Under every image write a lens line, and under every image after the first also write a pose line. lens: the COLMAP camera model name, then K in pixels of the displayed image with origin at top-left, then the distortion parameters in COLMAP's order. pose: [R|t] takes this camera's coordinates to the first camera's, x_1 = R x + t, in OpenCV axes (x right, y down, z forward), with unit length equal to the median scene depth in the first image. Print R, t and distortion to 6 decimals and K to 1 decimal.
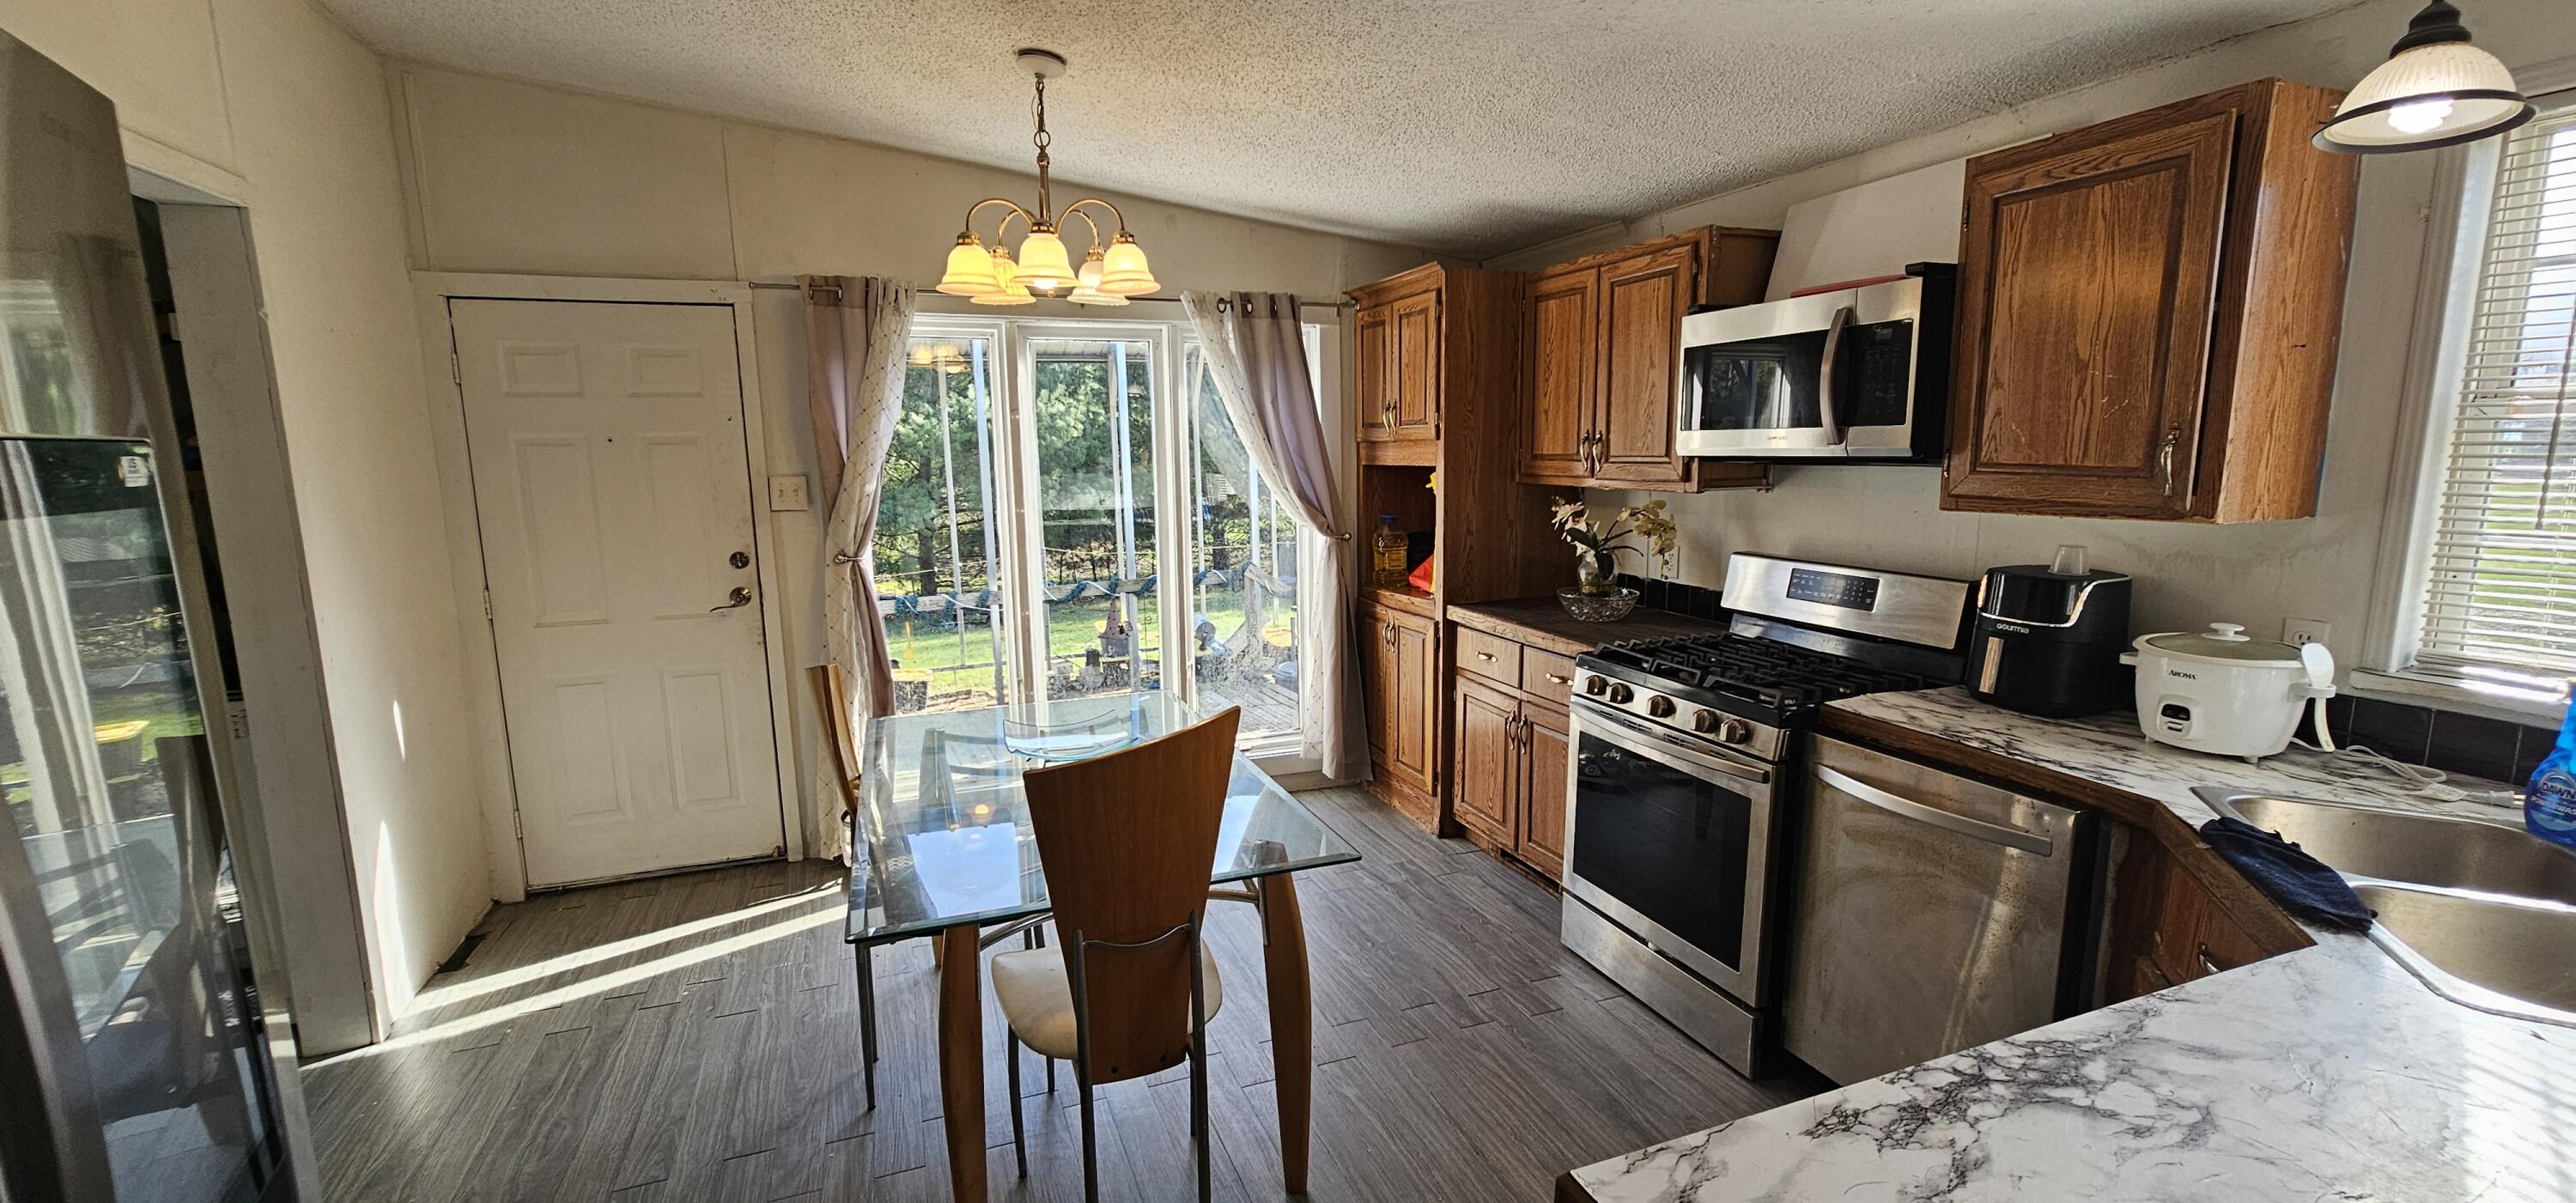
lens RADIAL K [[1051.5, 0, 1288.0], [0, 1051.5, 601.5], [0, 0, 1]] dist [0.001094, -0.000095]
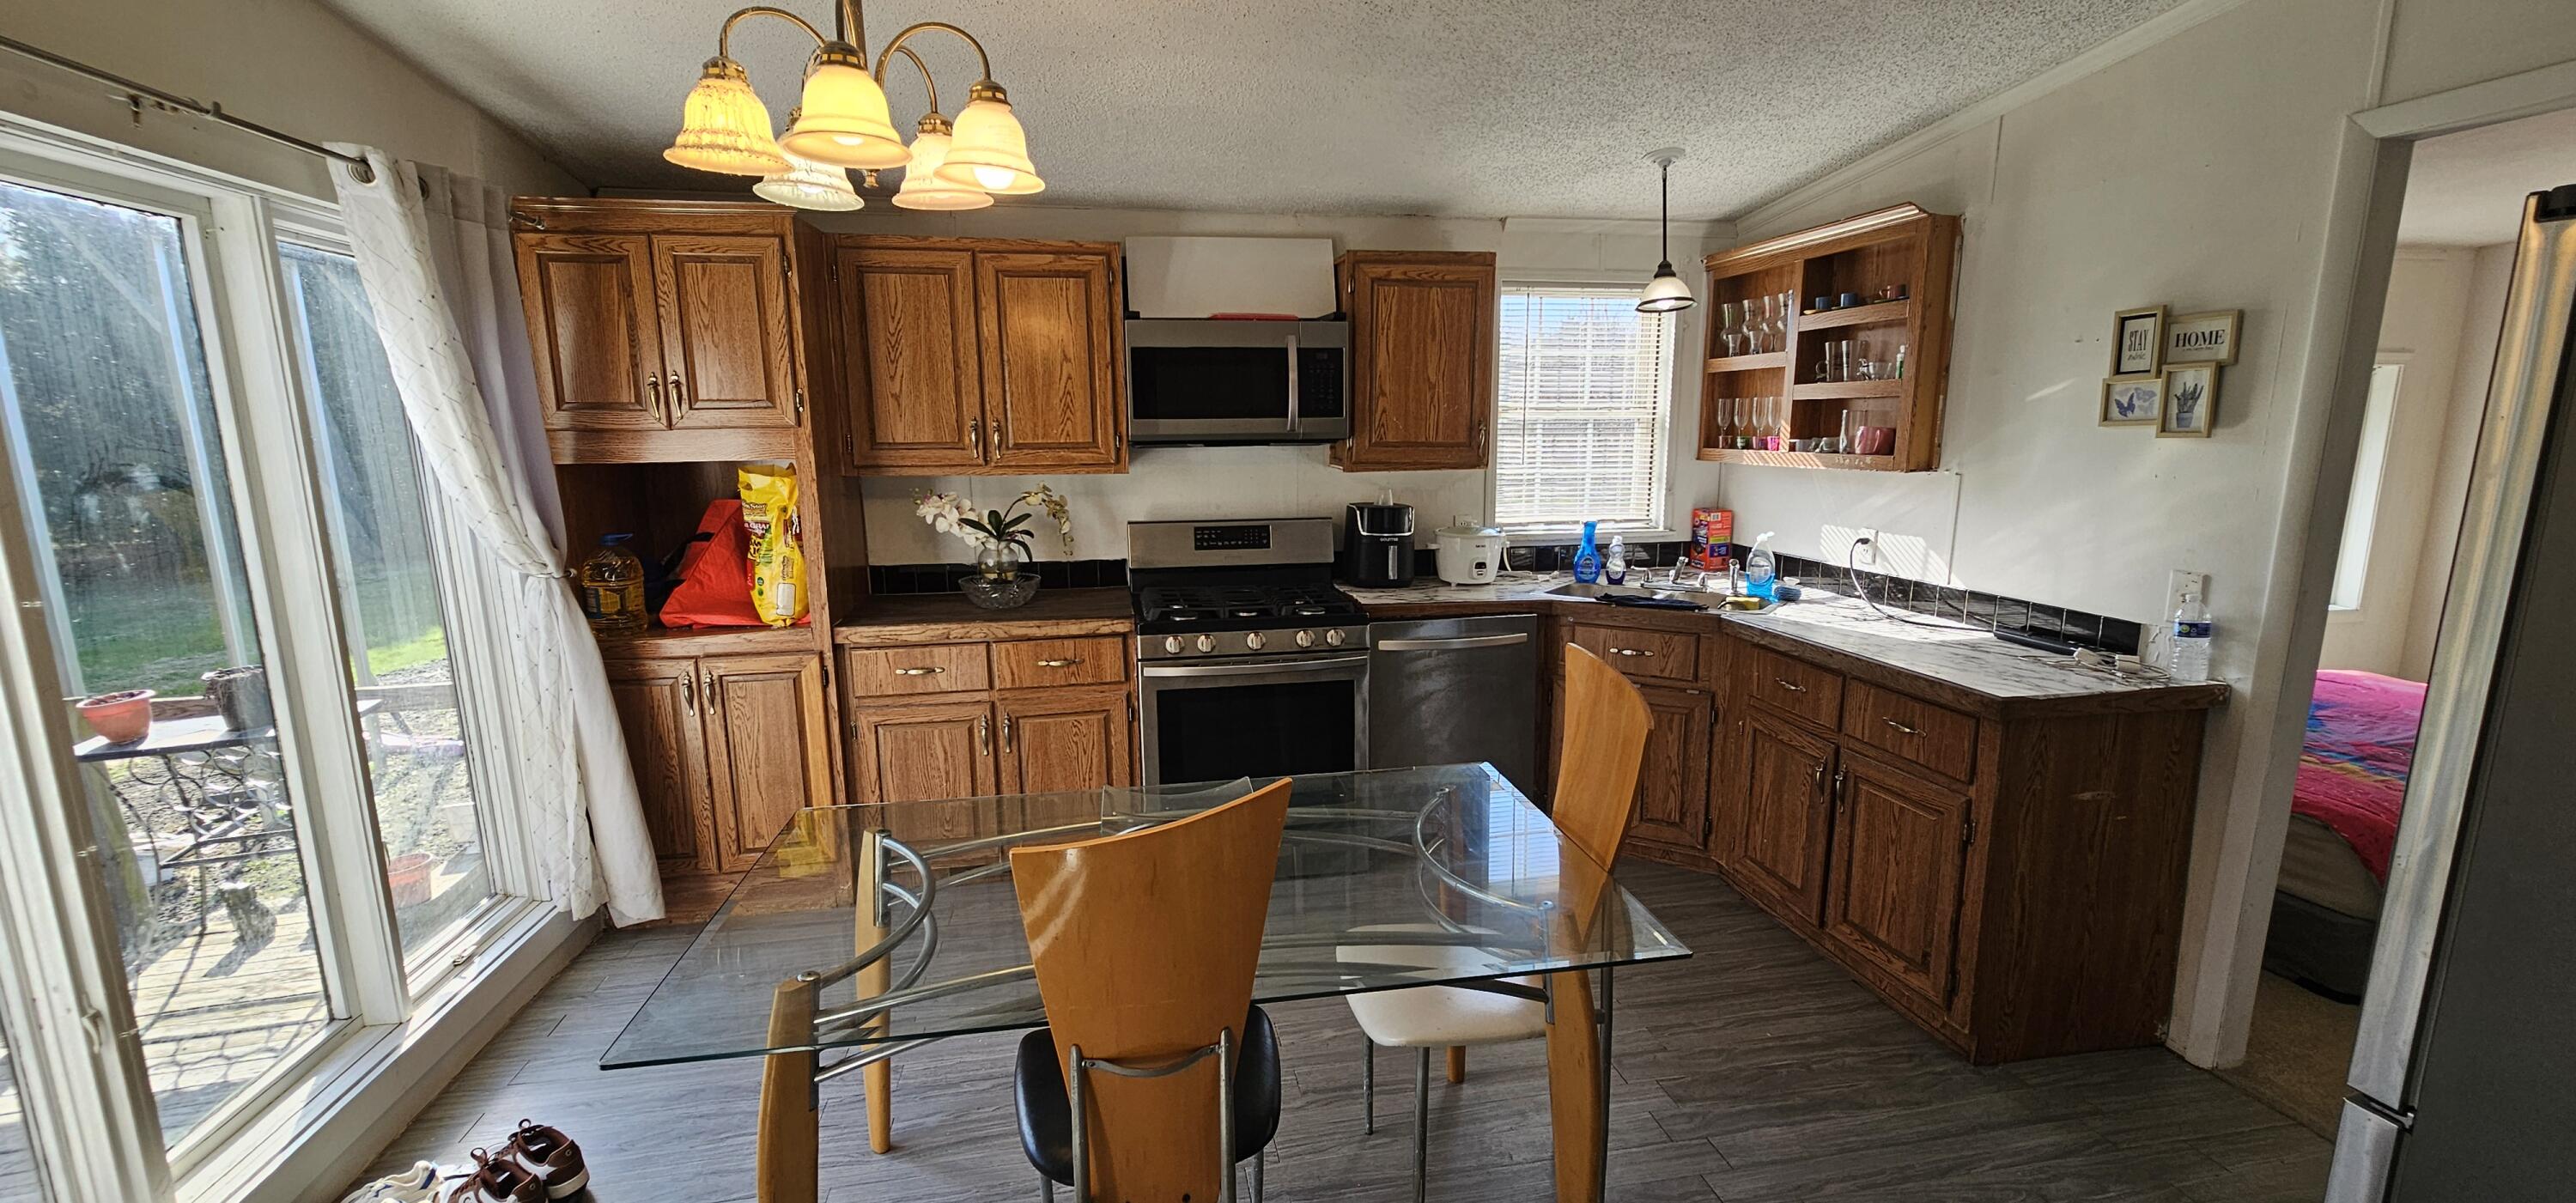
lens RADIAL K [[1051.5, 0, 1288.0], [0, 1051.5, 601.5], [0, 0, 1]] dist [0.001094, -0.000095]
pose [[0.186400, -0.152297, 0.970598, -0.696909], [0.151573, 0.980542, 0.124748, -0.079765], [-0.970711, 0.123864, 0.205857, 0.587344]]
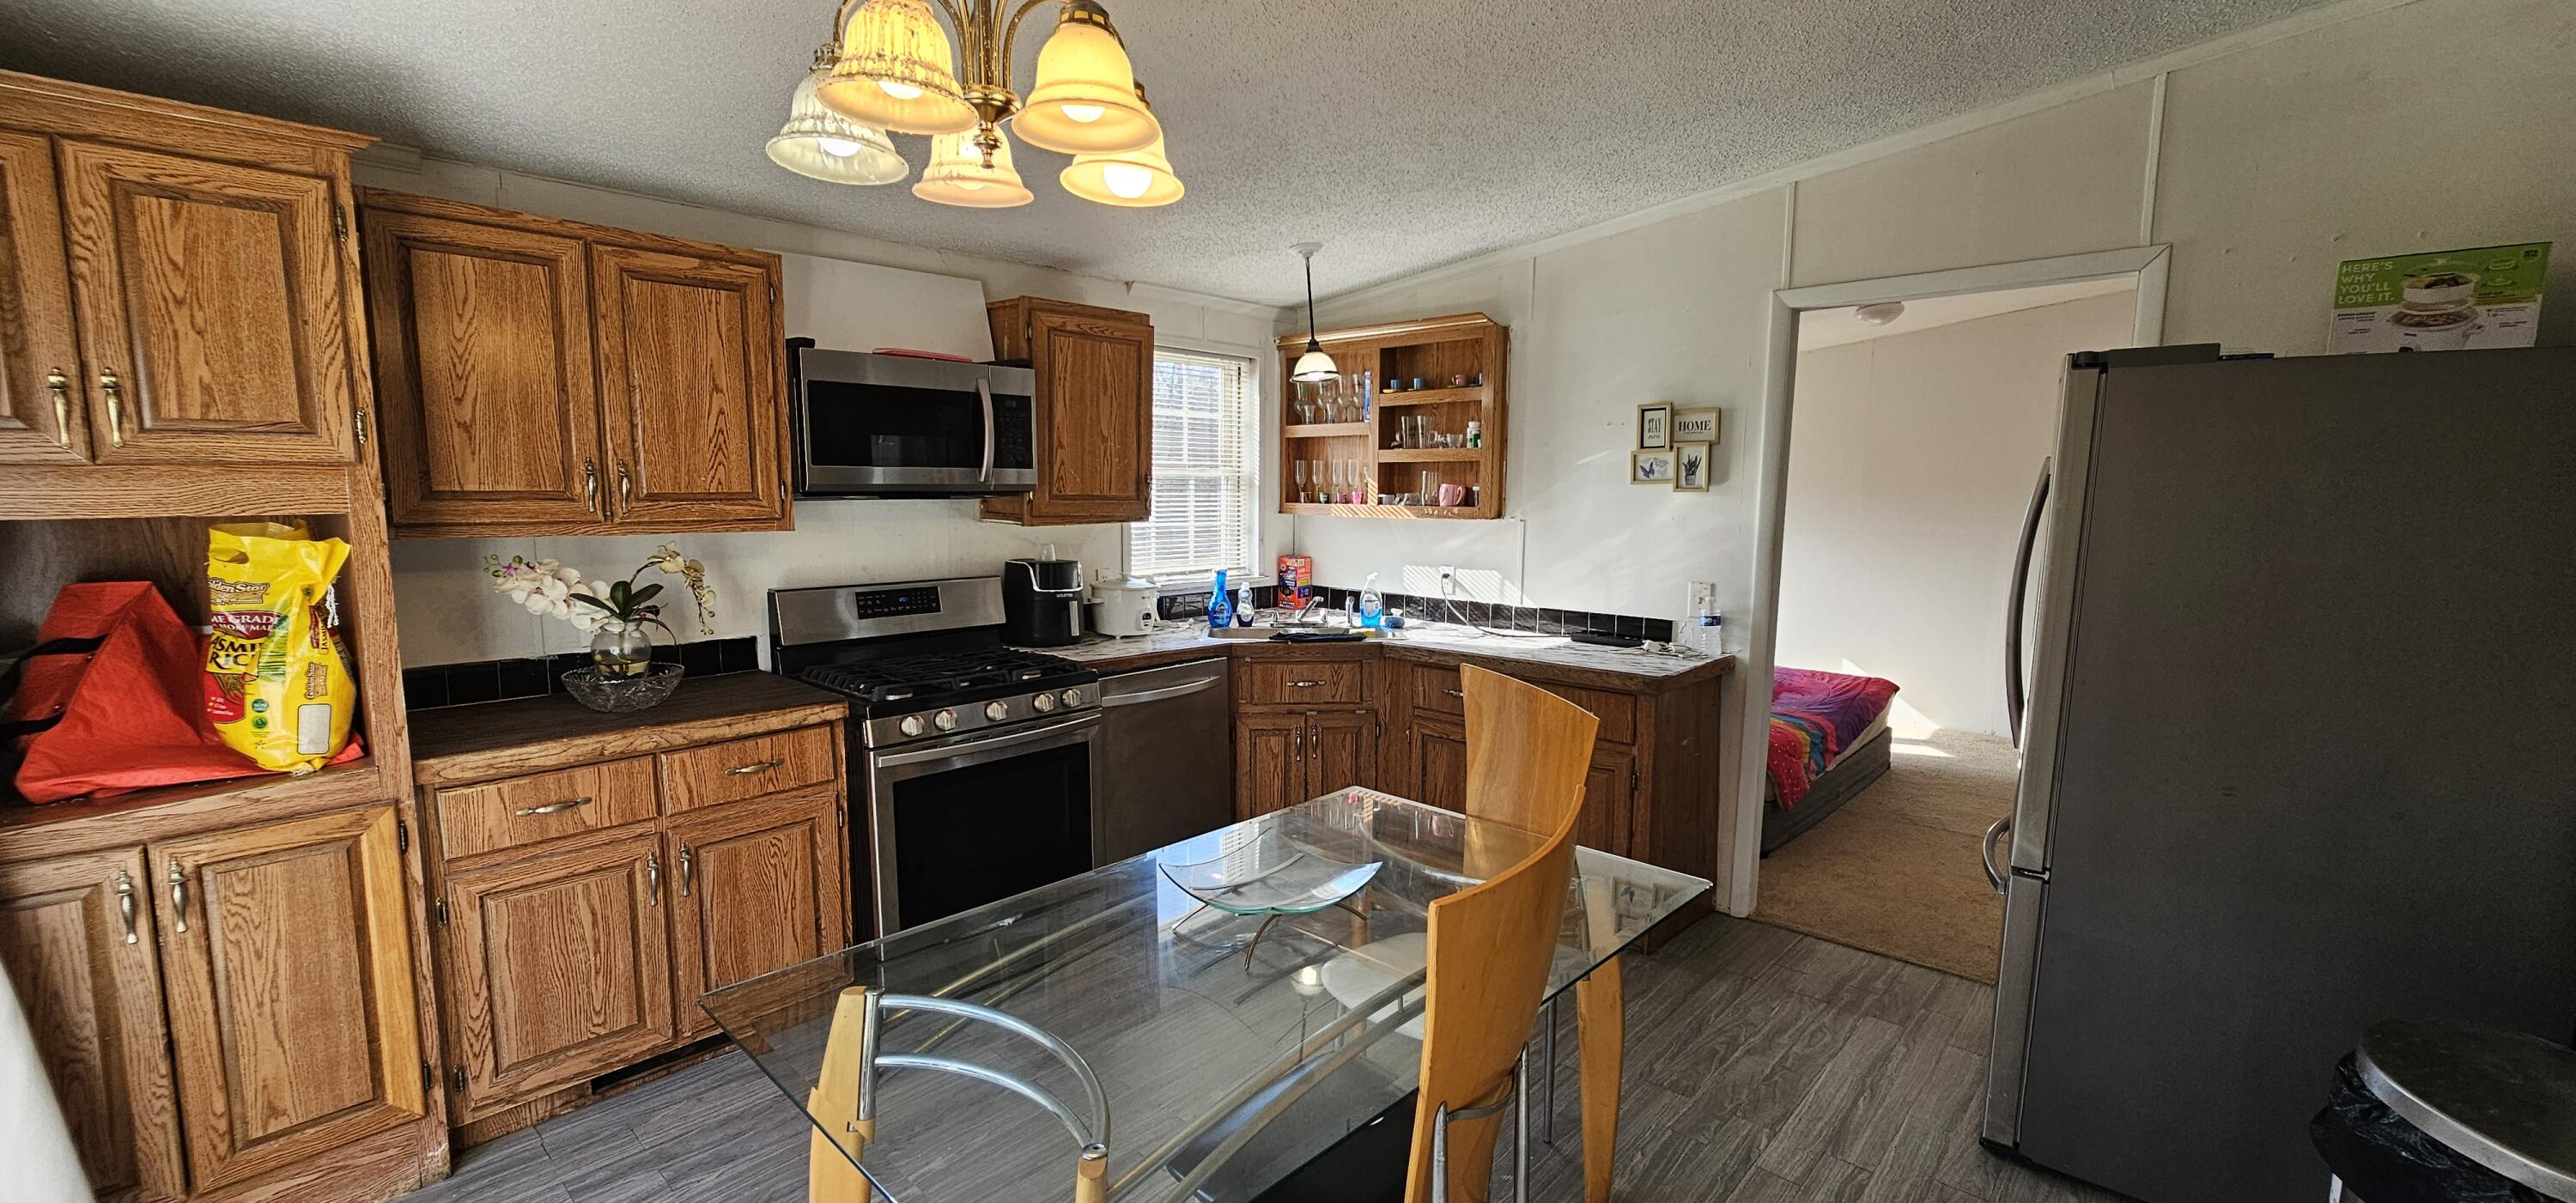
lens RADIAL K [[1050.1, 0, 1288.0], [0, 1050.1, 601.5], [0, 0, 1]] dist [-0.002613, -0.000243]
pose [[-0.434175, -0.086430, 0.896673, -0.646722], [0.136473, 0.977587, 0.160311, -0.127184], [-0.890431, 0.191975, -0.412648, 0.971430]]
